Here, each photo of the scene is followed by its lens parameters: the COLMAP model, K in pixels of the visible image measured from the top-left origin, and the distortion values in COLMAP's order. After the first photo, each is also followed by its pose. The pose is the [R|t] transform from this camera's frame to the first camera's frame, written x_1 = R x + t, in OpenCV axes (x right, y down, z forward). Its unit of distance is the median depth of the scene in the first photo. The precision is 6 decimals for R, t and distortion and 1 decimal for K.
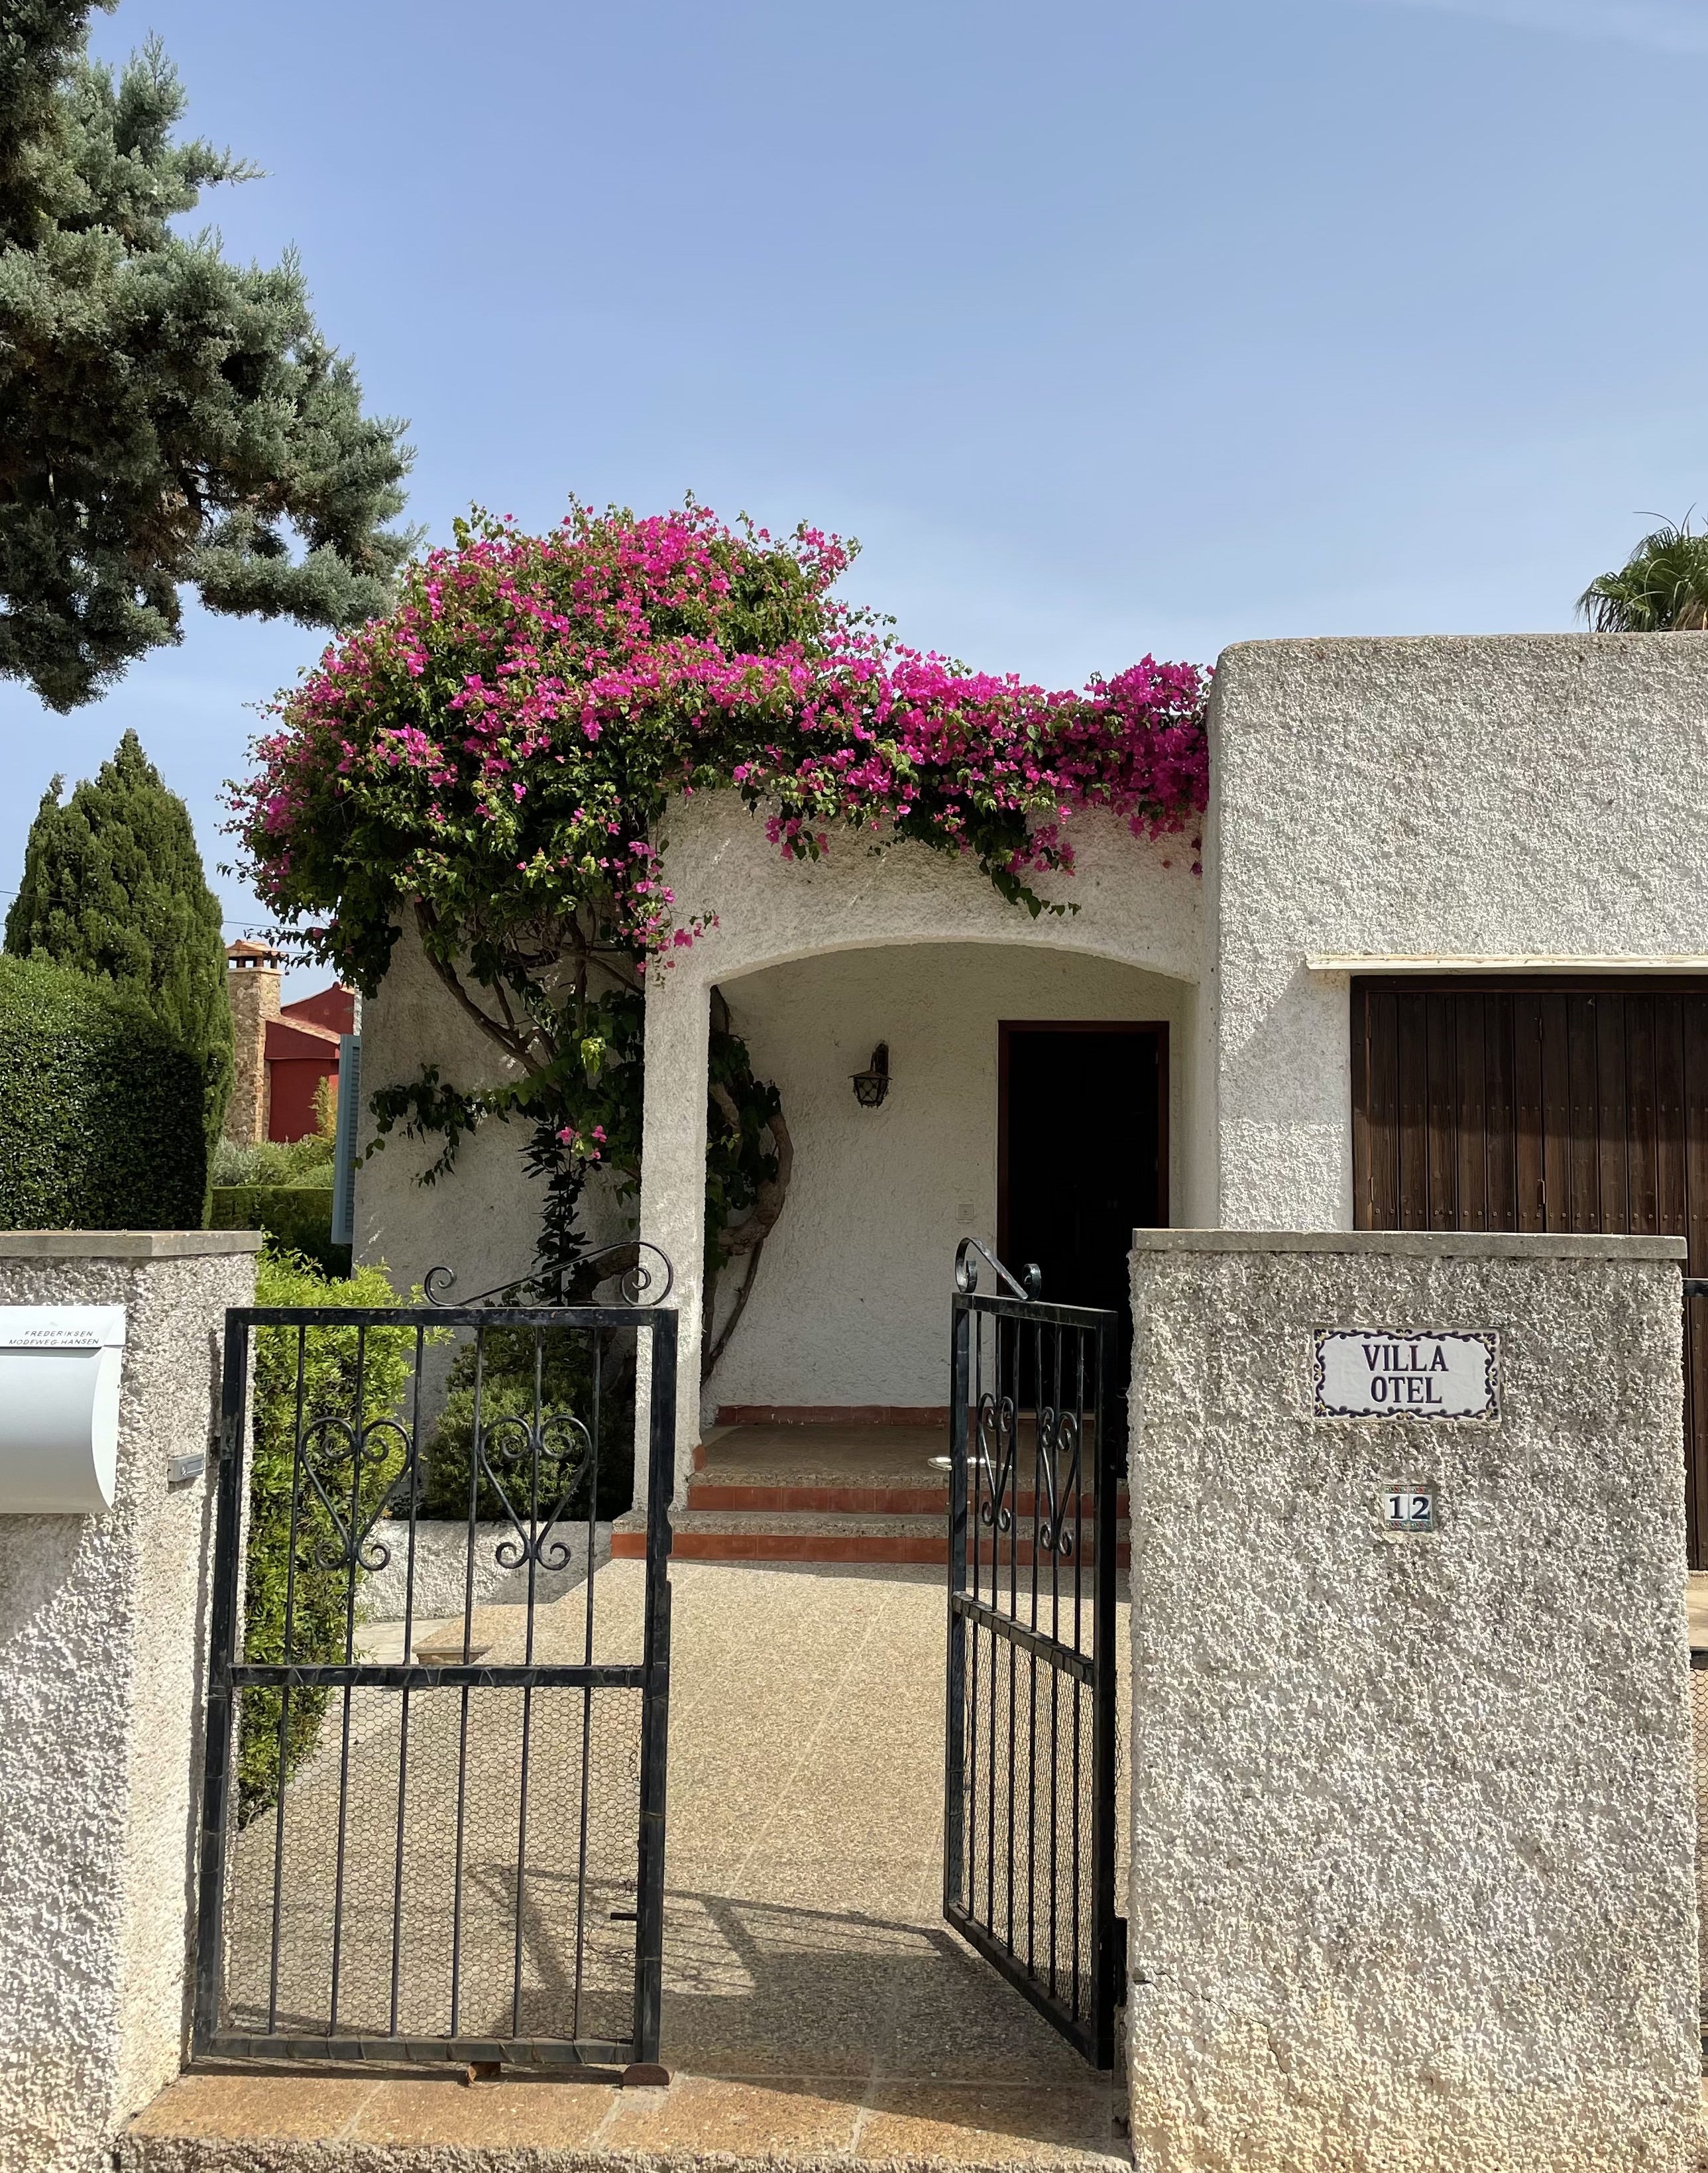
lens RADIAL K [[1955.5, 0, 975.8], [0, 1955.5, 1026.1], [0, 0, 1]] dist [0.104746, -0.127820]
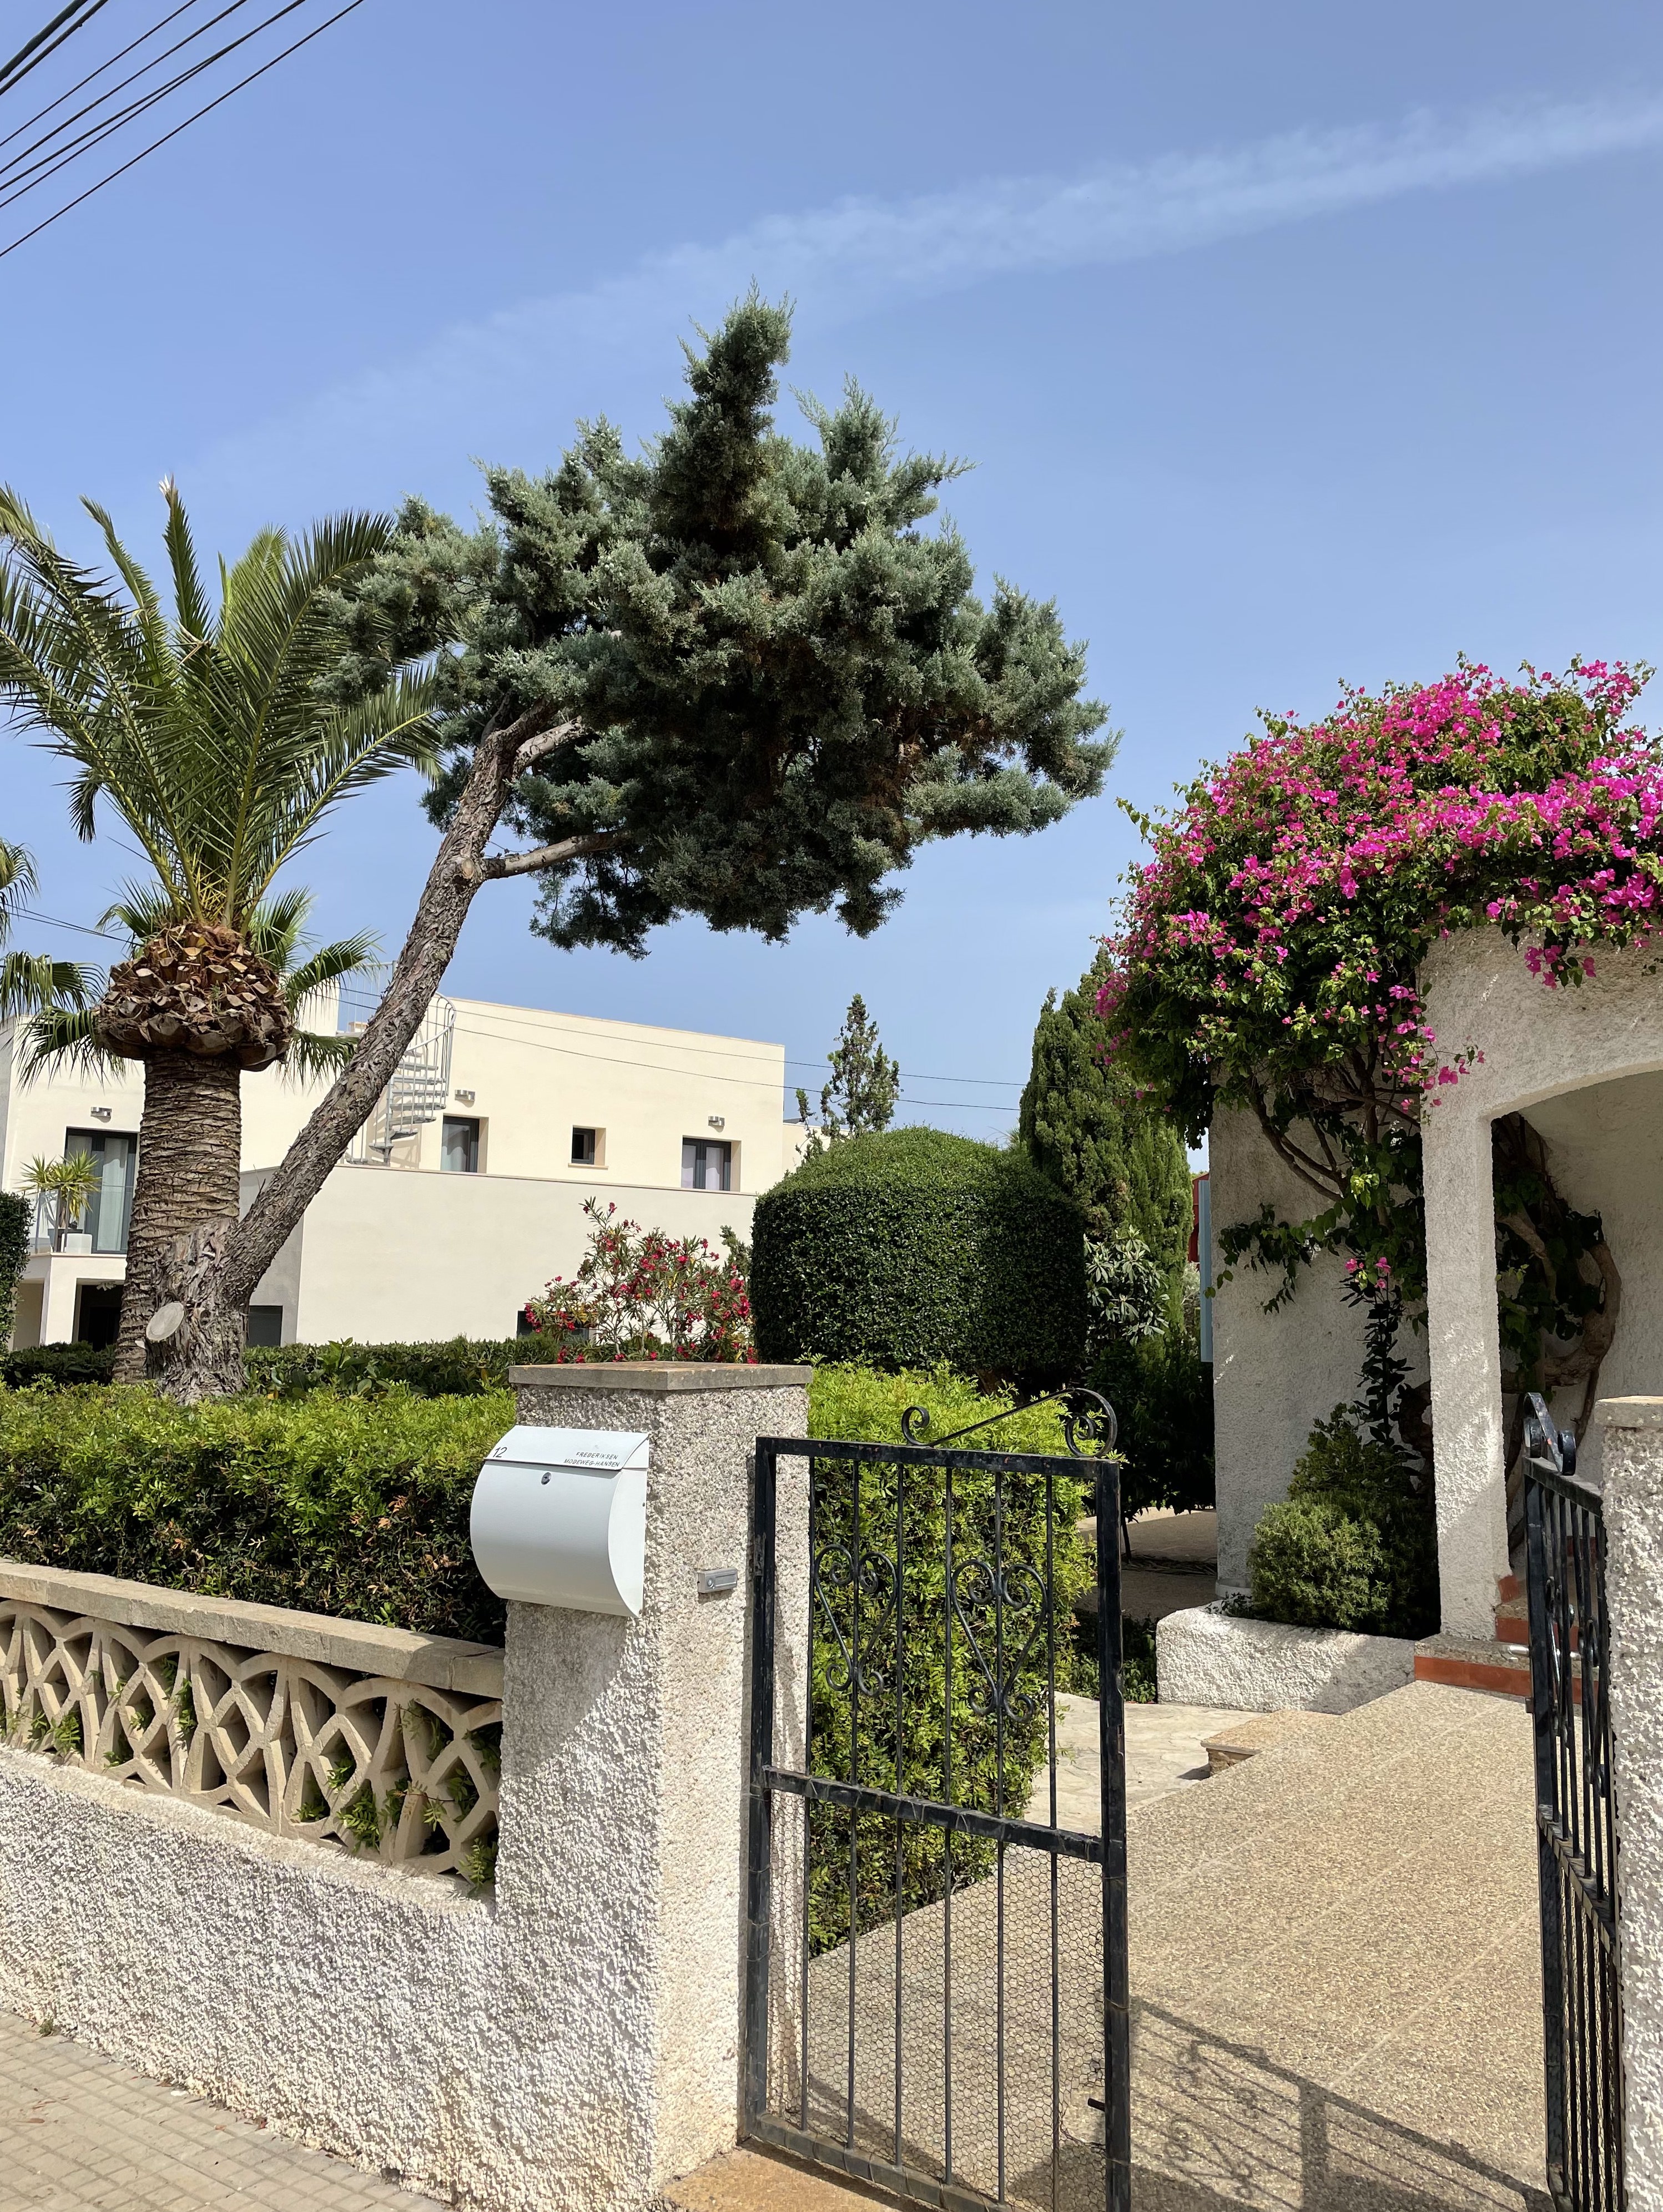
lens RADIAL K [[1650.6, 0, 856.9], [0, 1650.6, 1091.3], [0, 0, 1]] dist [0.092006, -0.119476]
pose [[0.827332, -0.071279, -0.557172, 0.080632], [0.044875, 0.997133, -0.060930, 0.002857], [0.559917, 0.025406, 0.828159, 0.099442]]
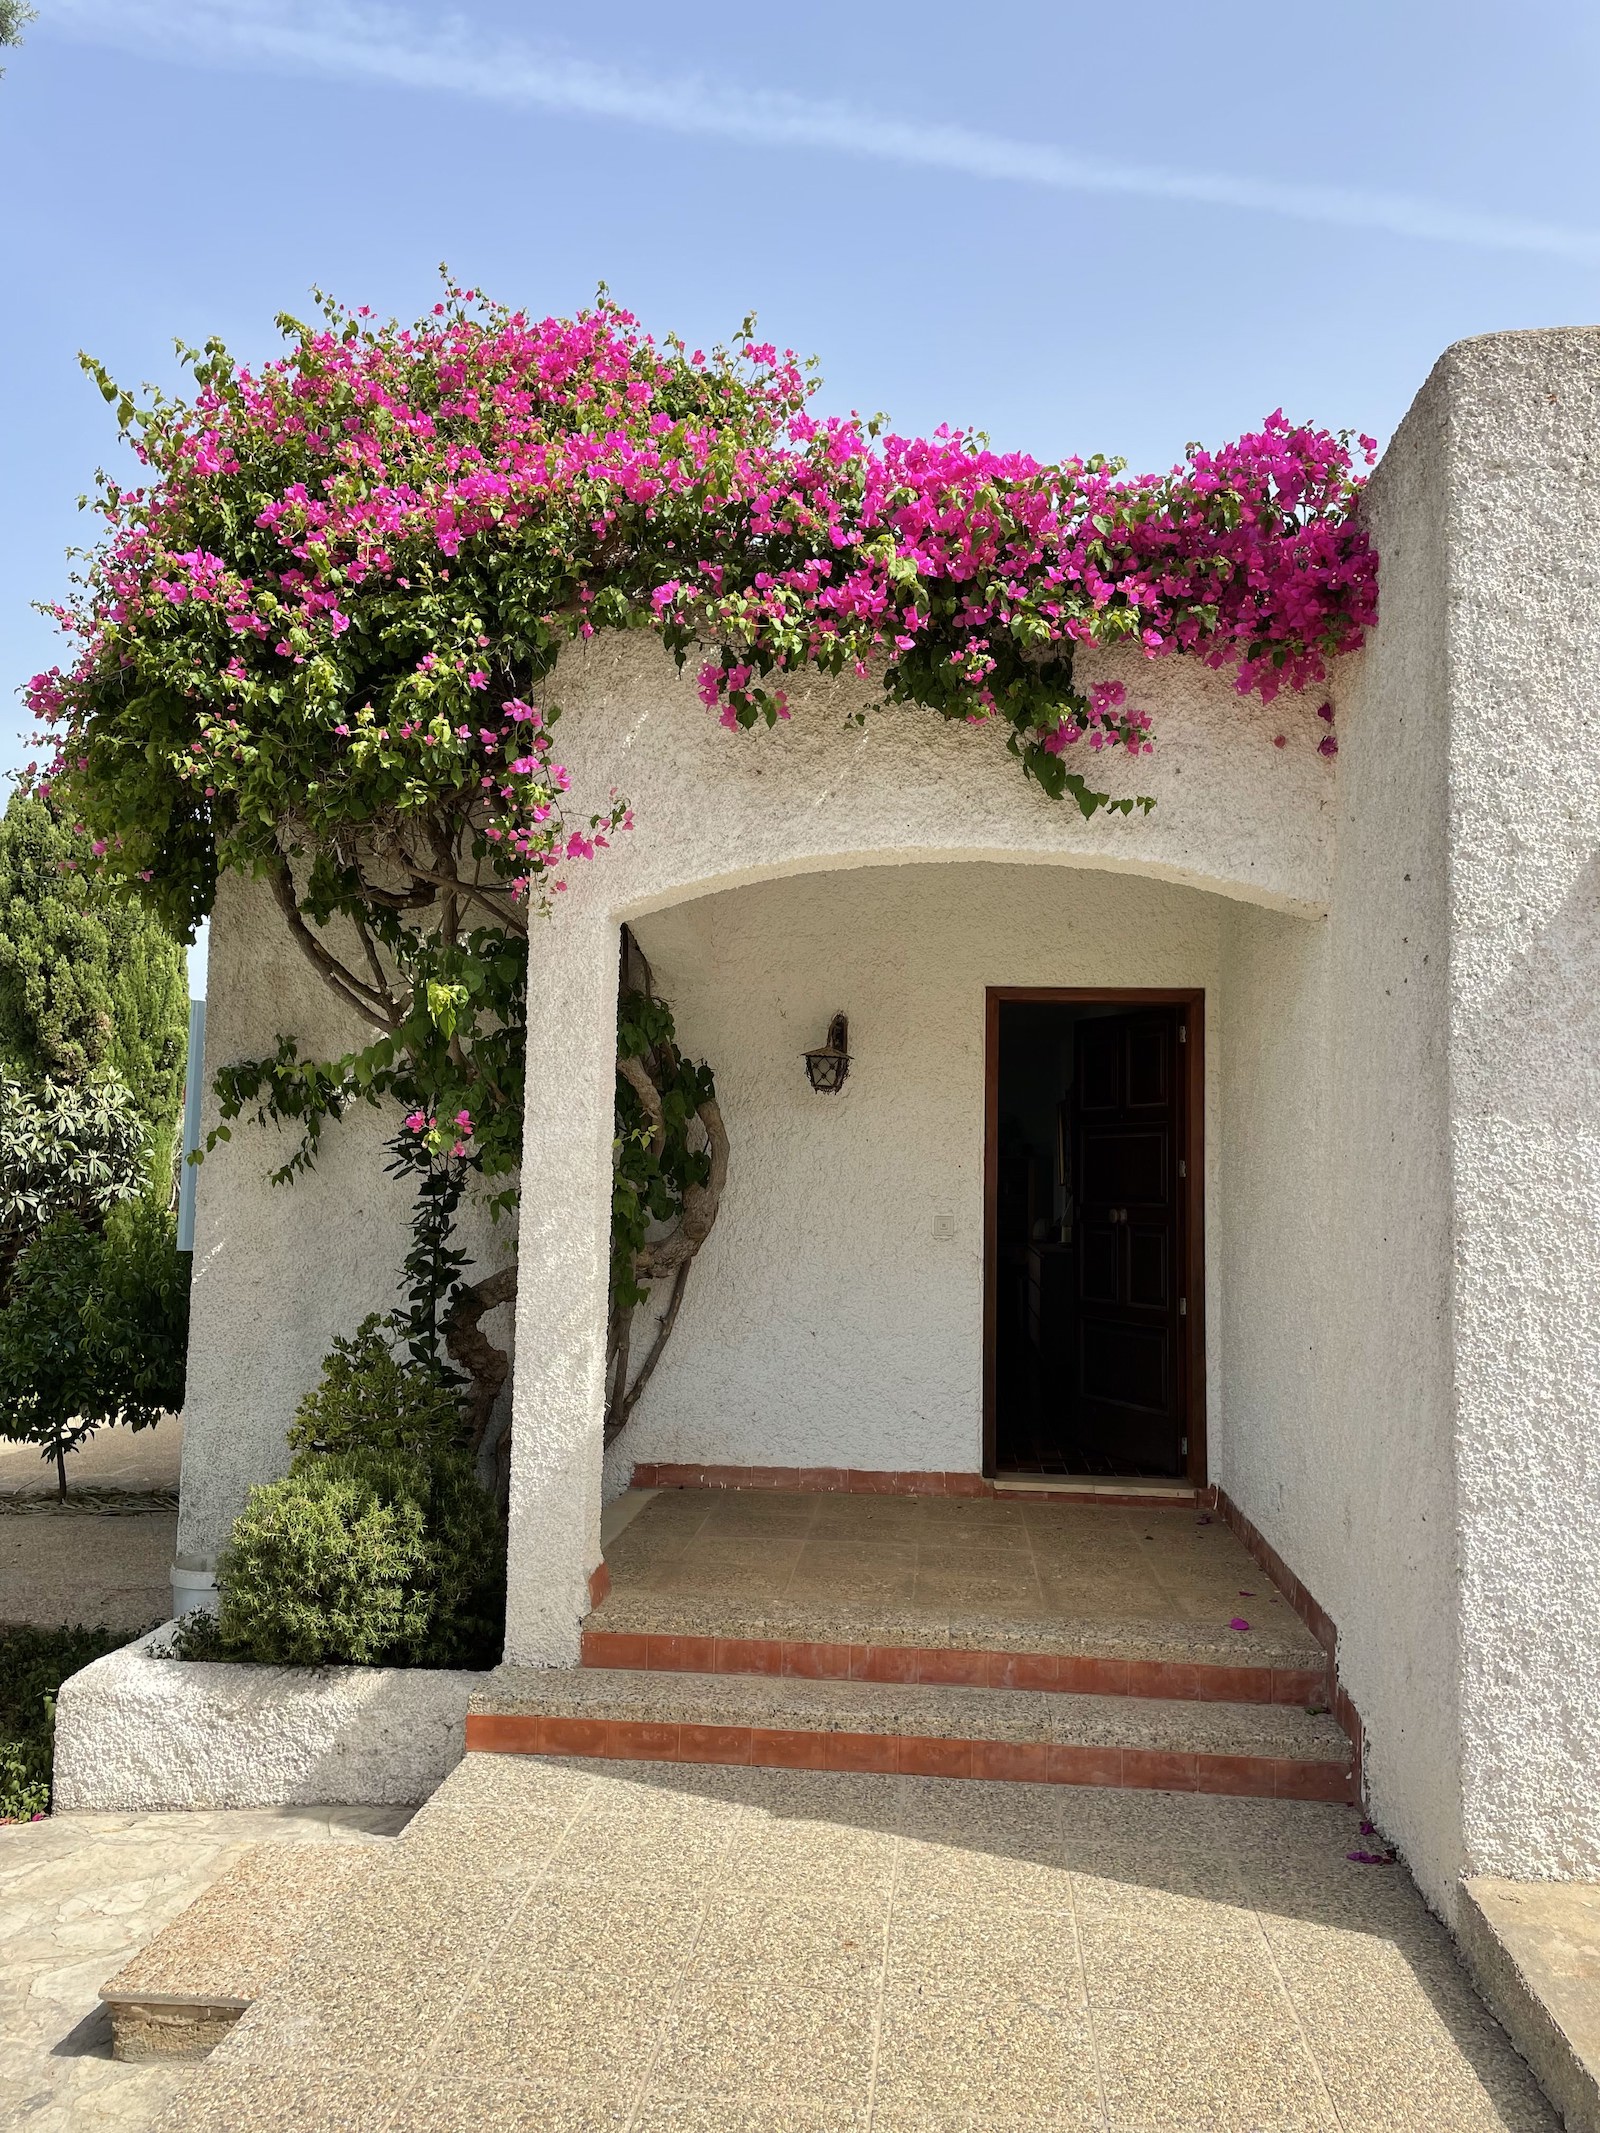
lens RADIAL K [[1606.8, 0, 794.3], [0, 1606.8, 1050.2], [0, 0, 1]] dist [0.086748, -0.114877]
pose [[0.998954, 0.008368, -0.044963, -0.046846], [-0.007832, 0.999896, 0.012085, 0.020046], [0.045059, -0.011720, 0.998916, 0.431881]]
